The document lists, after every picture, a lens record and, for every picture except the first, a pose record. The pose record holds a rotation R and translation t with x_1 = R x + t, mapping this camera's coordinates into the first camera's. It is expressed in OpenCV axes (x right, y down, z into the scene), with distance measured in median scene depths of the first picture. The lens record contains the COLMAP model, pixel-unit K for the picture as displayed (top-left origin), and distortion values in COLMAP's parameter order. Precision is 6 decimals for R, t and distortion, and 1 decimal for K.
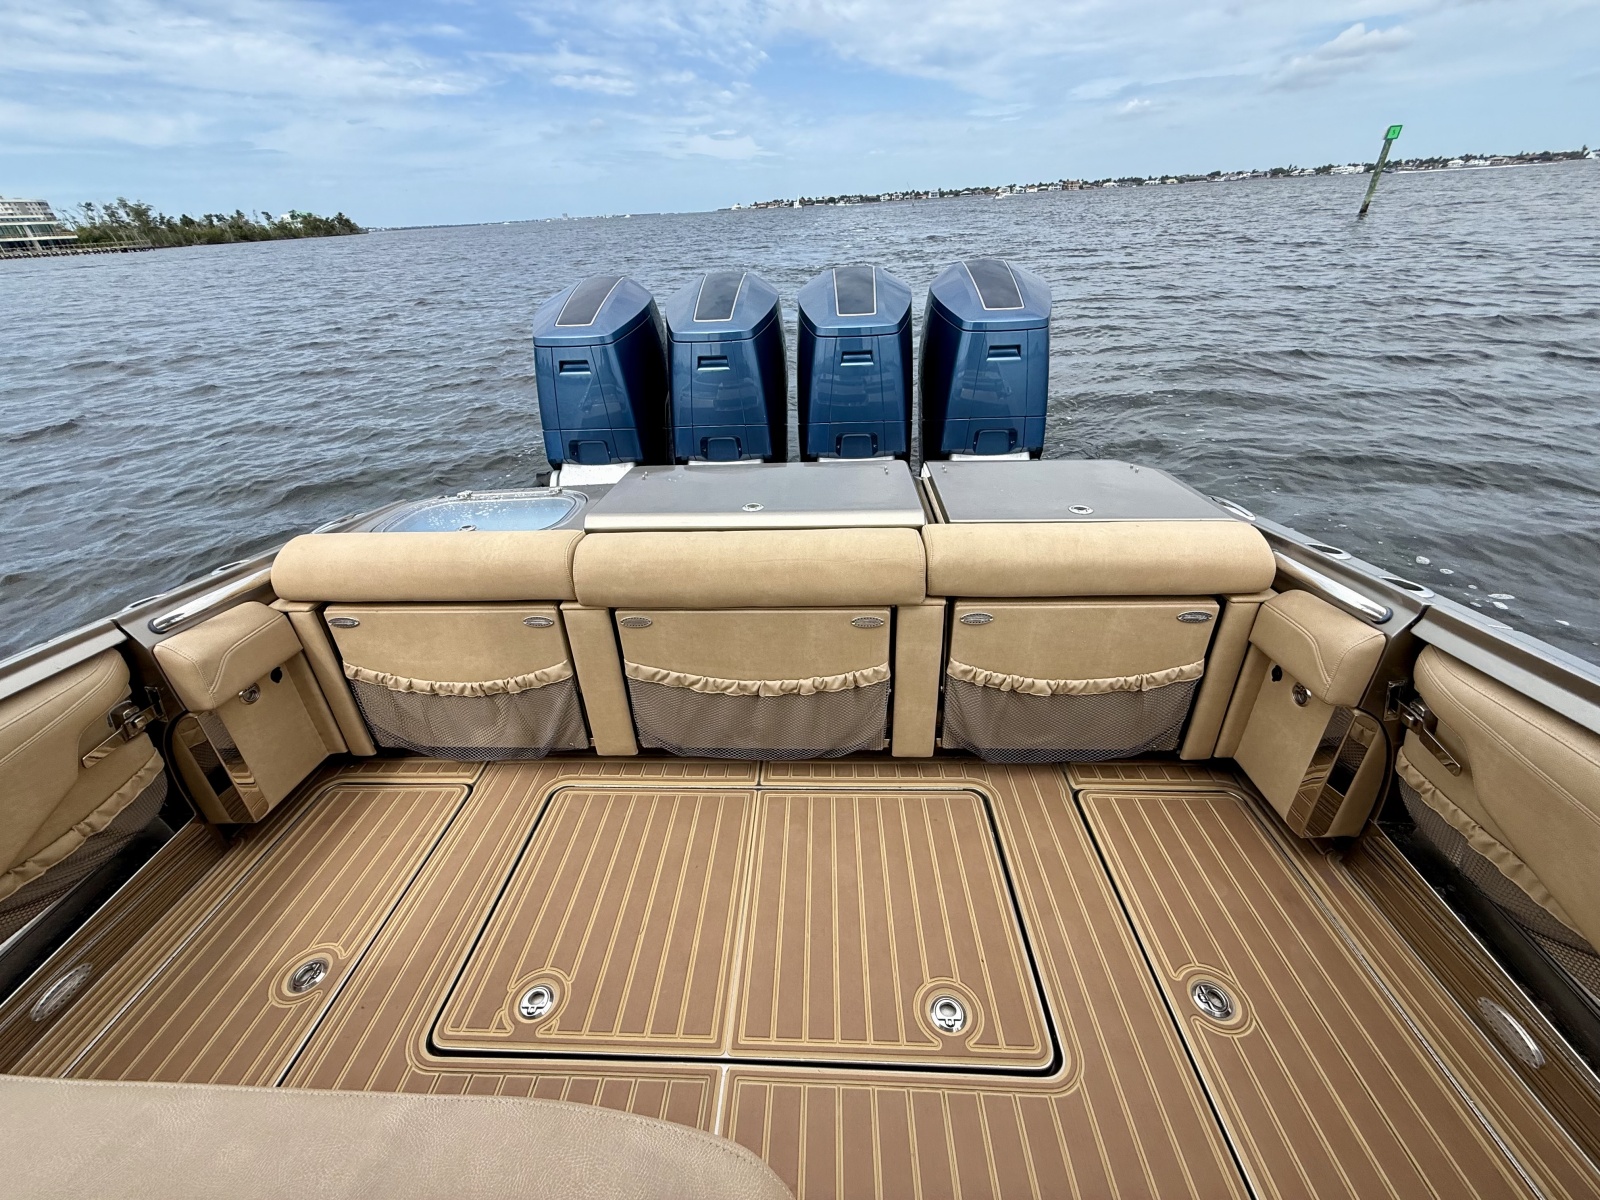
lens RADIAL K [[634.6, 0, 794.6], [0, 634.6, 601.8], [0, 0, 1]] dist [-0.002214, 0.000667]
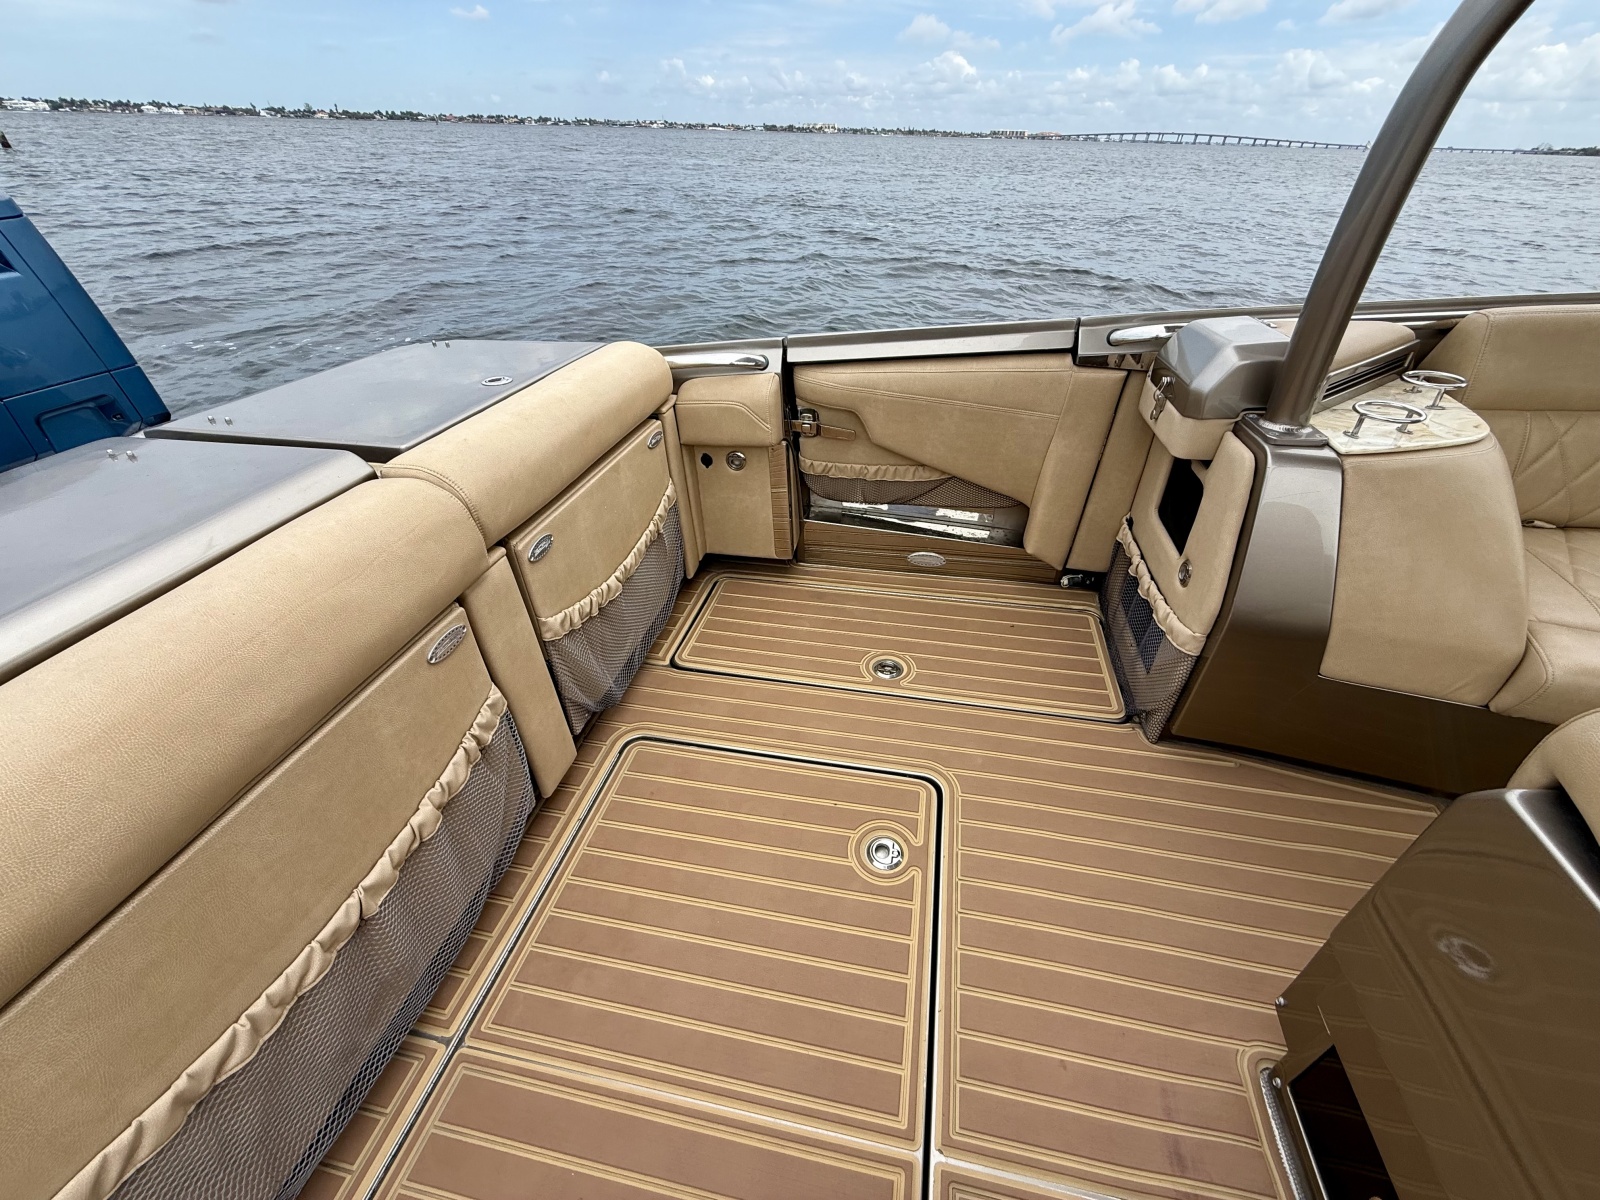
lens RADIAL K [[634.6, 0, 793.4], [0, 634.6, 601.2], [0, 0, 1]] dist [-0.002214, 0.000667]
pose [[0.163044, -0.539942, 0.825760, -0.279834], [0.499924, 0.766772, 0.402663, -0.070017], [-0.850584, 0.347165, 0.394947, 0.475054]]
